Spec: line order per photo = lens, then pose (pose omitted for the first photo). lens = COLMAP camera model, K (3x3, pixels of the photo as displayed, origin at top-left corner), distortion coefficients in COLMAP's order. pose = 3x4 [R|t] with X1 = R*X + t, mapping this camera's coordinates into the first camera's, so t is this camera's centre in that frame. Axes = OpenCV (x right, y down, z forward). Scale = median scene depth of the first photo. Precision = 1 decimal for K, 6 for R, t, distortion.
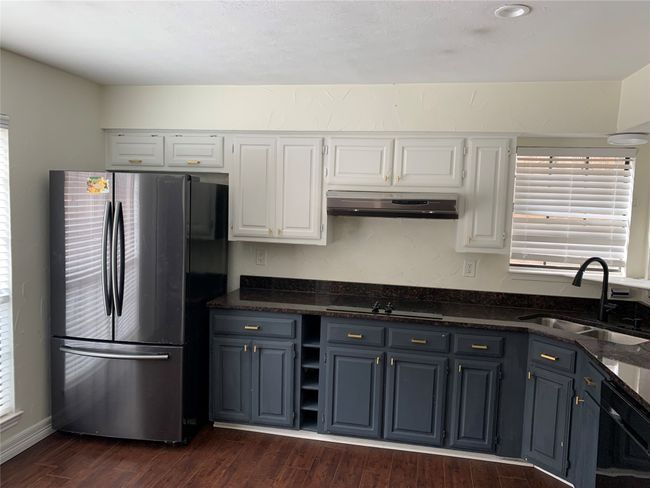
lens RADIAL K [[489.1, 0, 327.2], [0, 489.1, 243.1], [0, 0, 1]] dist [0.033698, -0.017529]
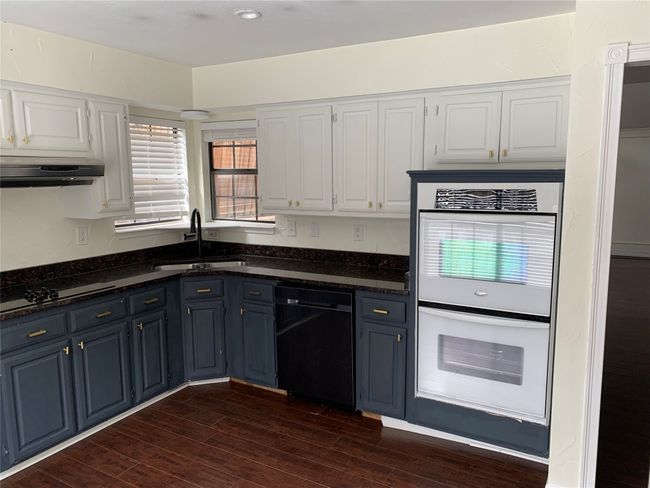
lens RADIAL K [[489.1, 0, 328.1], [0, 489.1, 243.6], [0, 0, 1]] dist [0.033698, -0.017529]
pose [[0.335866, -0.168822, 0.926657, -0.501056], [0.091525, 0.985000, 0.146278, -0.034394], [-0.937452, 0.035683, 0.346280, 0.232403]]
